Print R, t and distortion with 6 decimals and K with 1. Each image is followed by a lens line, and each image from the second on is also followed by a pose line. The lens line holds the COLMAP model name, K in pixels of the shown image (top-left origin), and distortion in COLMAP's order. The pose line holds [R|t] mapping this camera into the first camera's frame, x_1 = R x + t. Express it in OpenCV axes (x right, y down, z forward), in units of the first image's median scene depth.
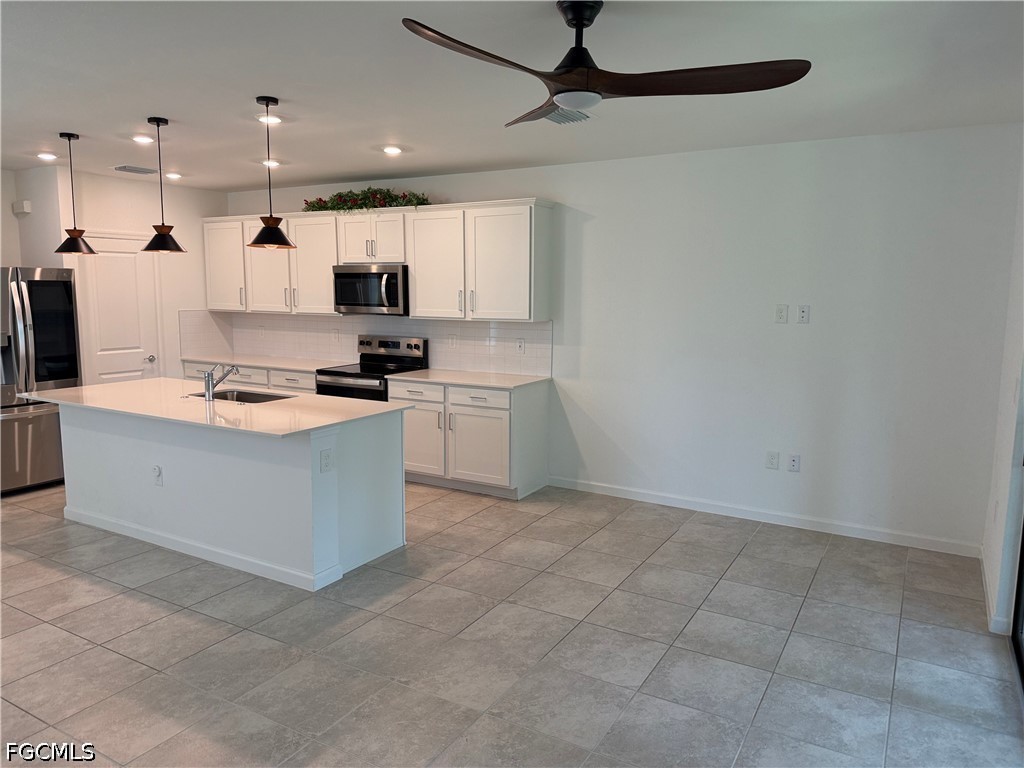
lens RADIAL K [[710.1, 0, 507.8], [0, 710.1, 381.4], [0, 0, 1]] dist [0.066955, -0.106588]
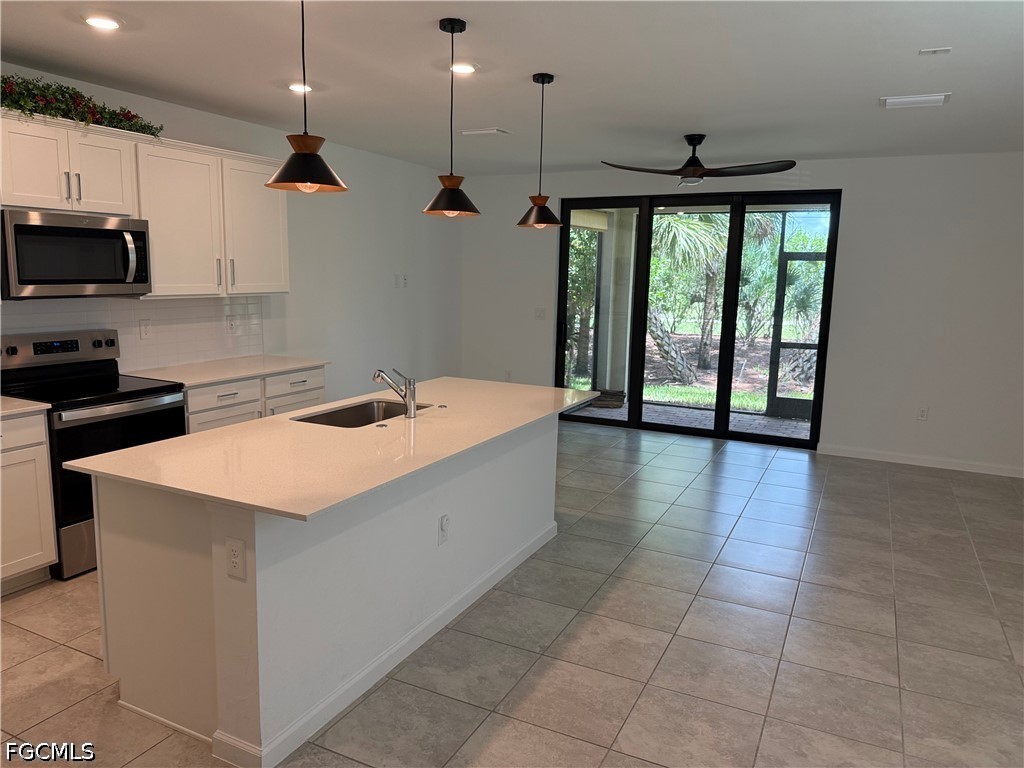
lens RADIAL K [[729.1, 0, 512.0], [0, 729.1, 384.0], [0, 0, 1]] dist [0.066678, -0.089299]
pose [[-0.070822, -0.166879, 0.983431, -0.969096], [0.104414, 0.979250, 0.173689, -0.106732], [-0.992009, 0.114984, -0.051928, 0.781747]]
